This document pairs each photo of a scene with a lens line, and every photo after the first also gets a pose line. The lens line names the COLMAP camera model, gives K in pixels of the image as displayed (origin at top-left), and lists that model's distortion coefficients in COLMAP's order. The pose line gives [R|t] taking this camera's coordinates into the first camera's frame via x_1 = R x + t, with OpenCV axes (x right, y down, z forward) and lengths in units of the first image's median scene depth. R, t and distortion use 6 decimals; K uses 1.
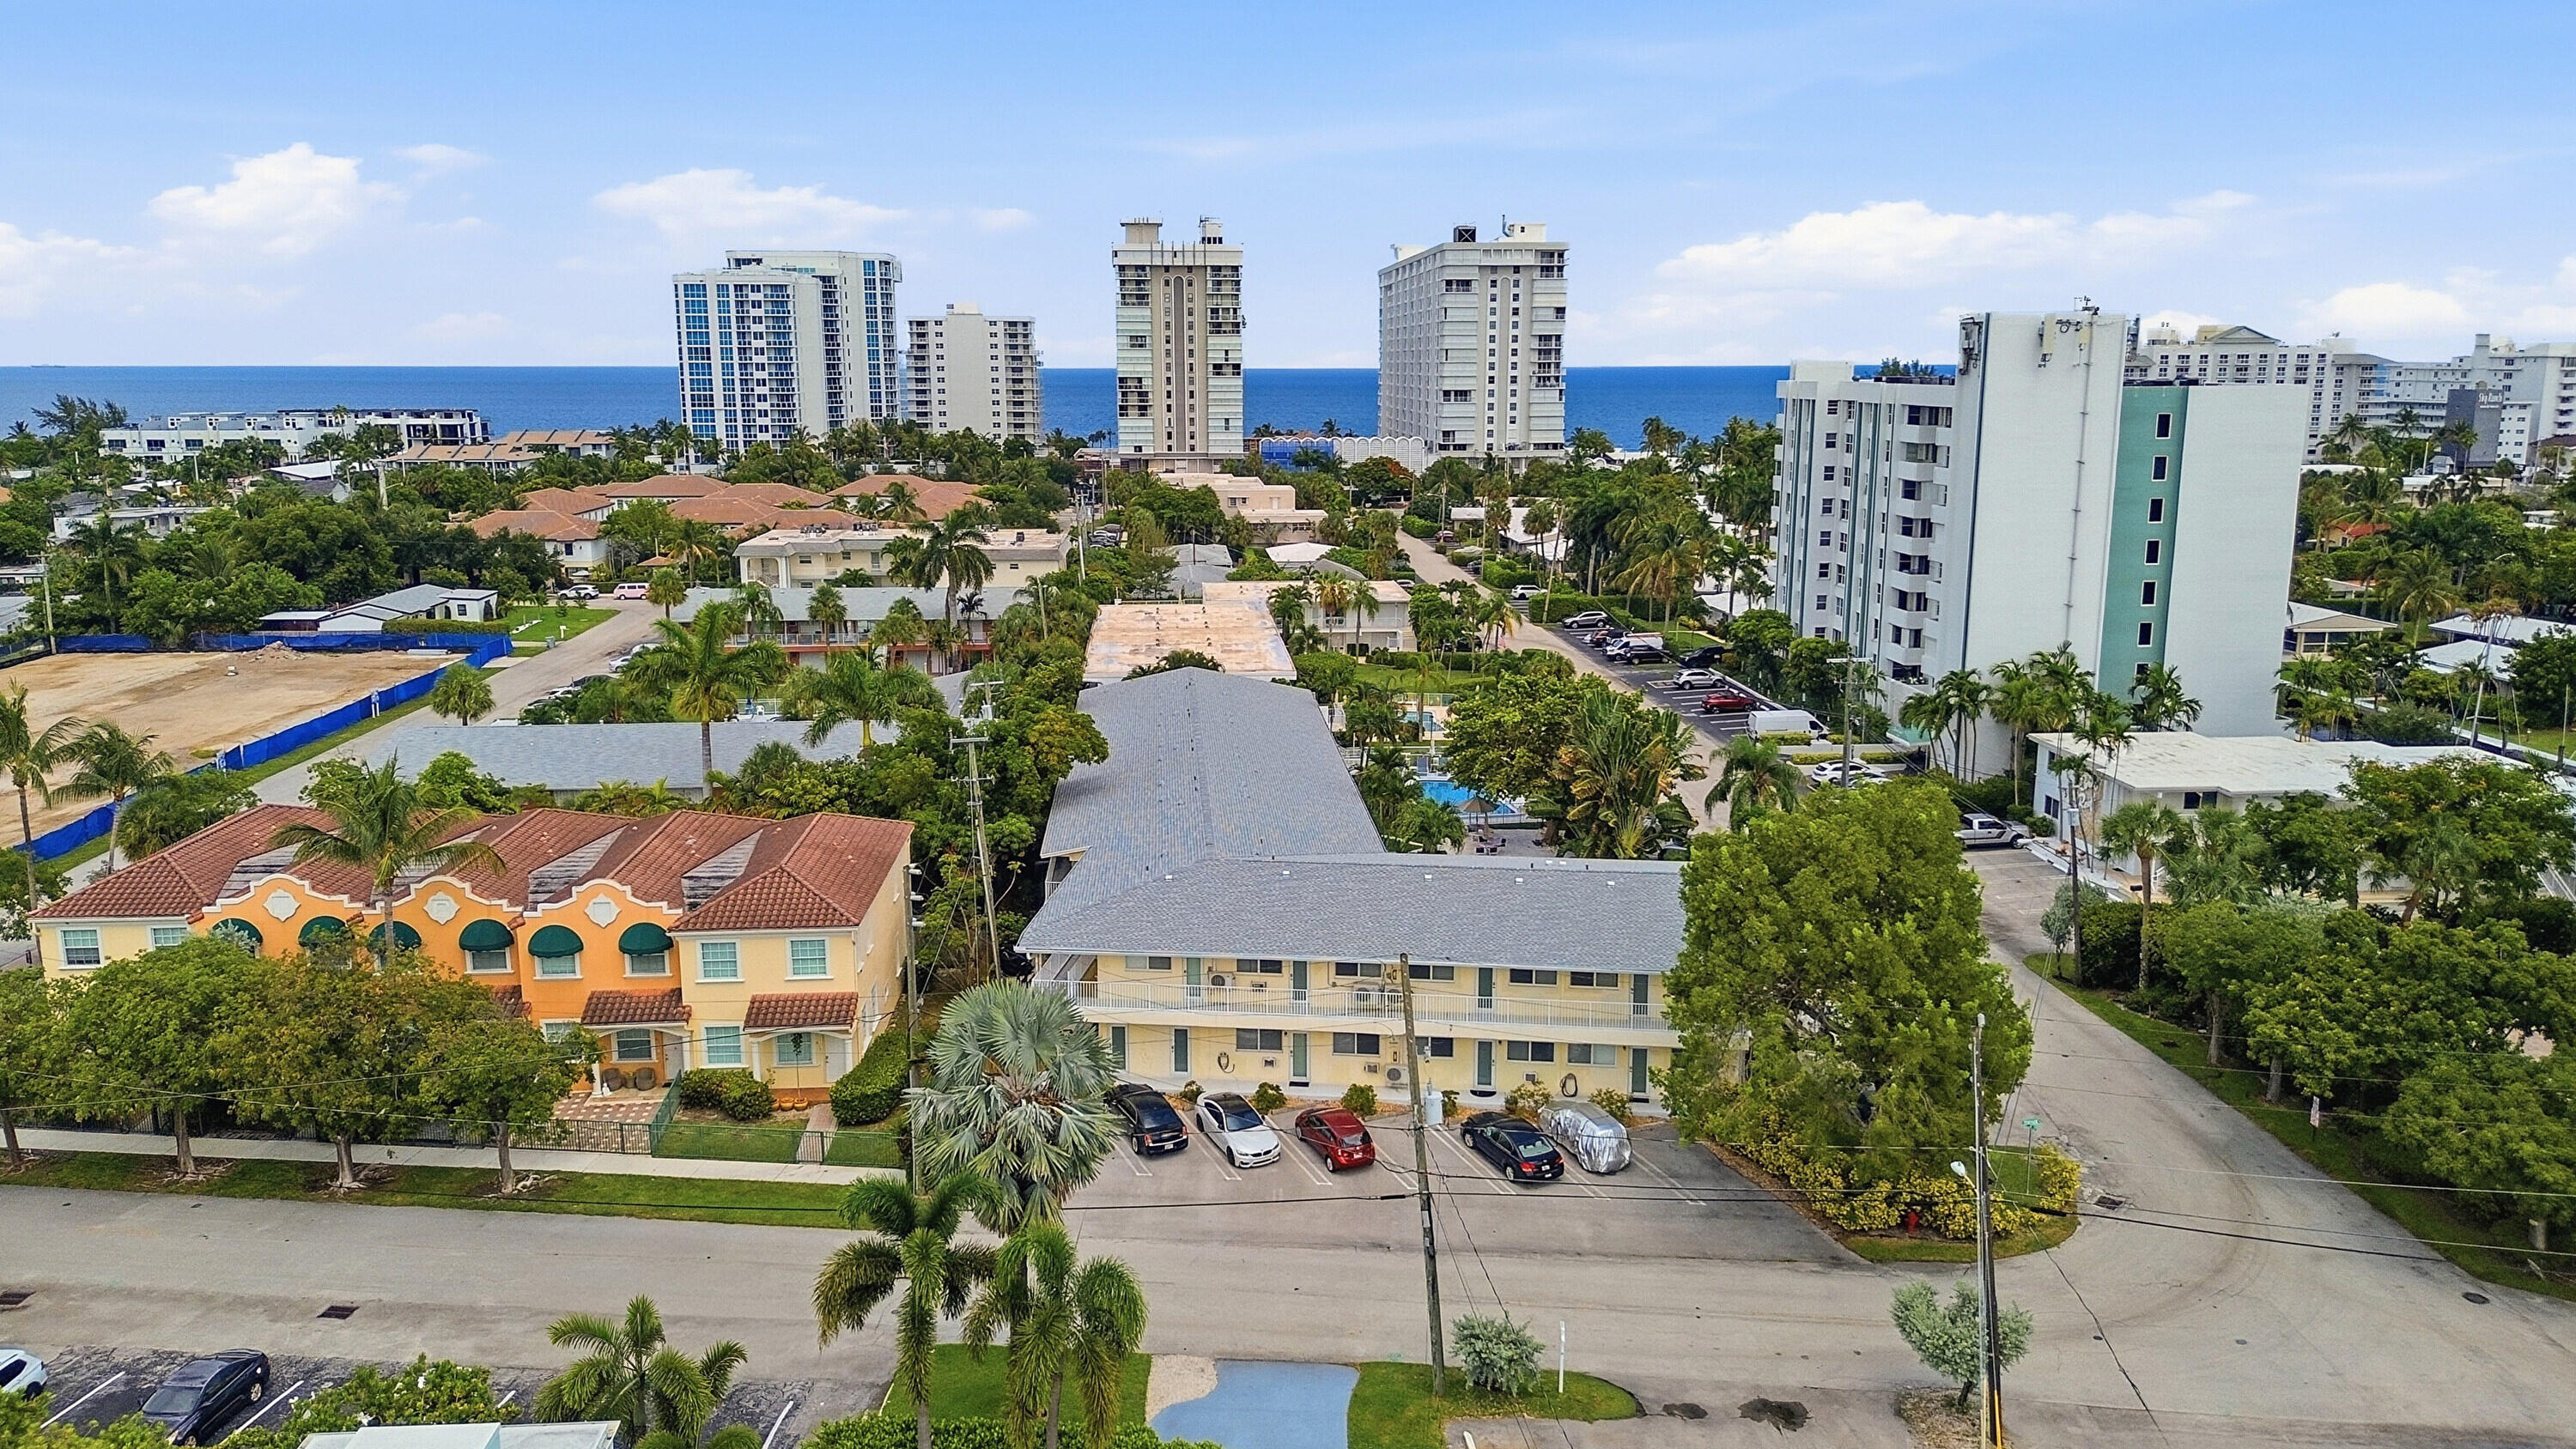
lens RADIAL K [[1869.8, 0, 1288.7], [0, 1869.8, 771.8], [0, 0, 1]] dist [0.055196, -0.073882]
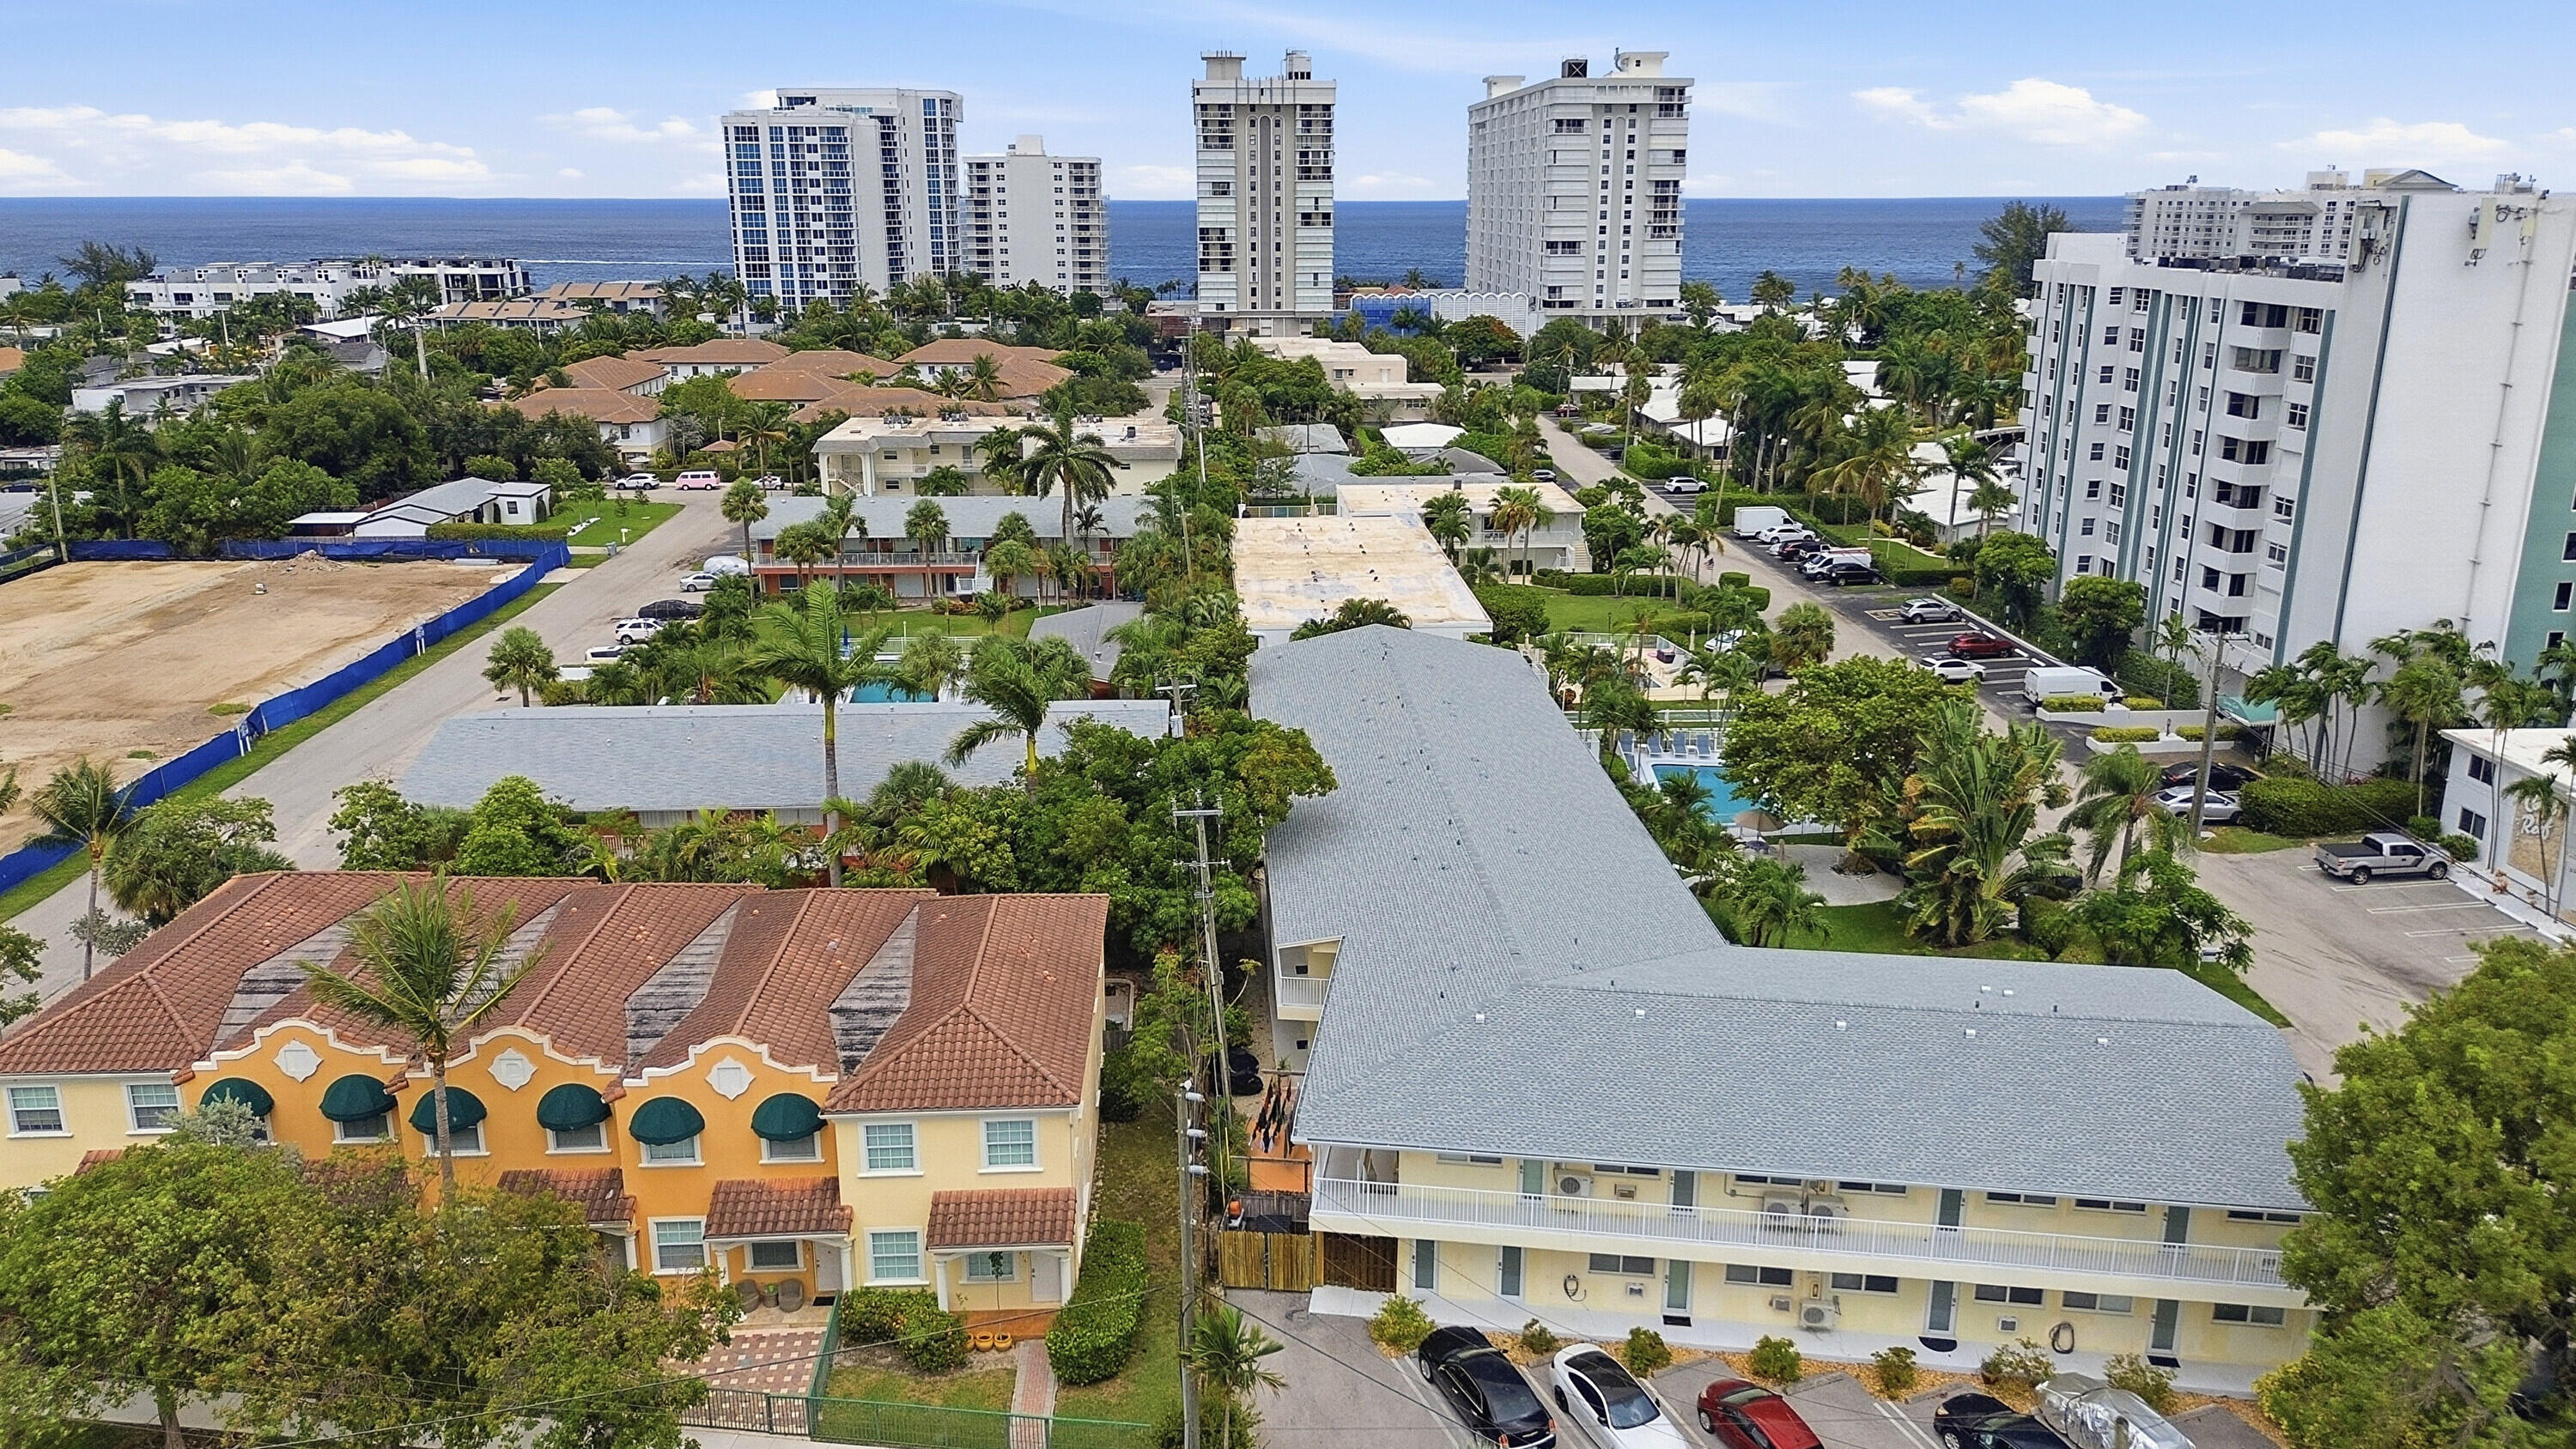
lens RADIAL K [[1853.0, 0, 1290.3], [0, 1853.0, 764.4], [0, 0, 1]] dist [0.052628, -0.063376]
pose [[0.999807, 0.004920, -0.019004, -0.043871], [-0.003319, 0.996511, 0.083392, -0.036383], [0.019348, -0.083313, 0.996336, 0.095813]]
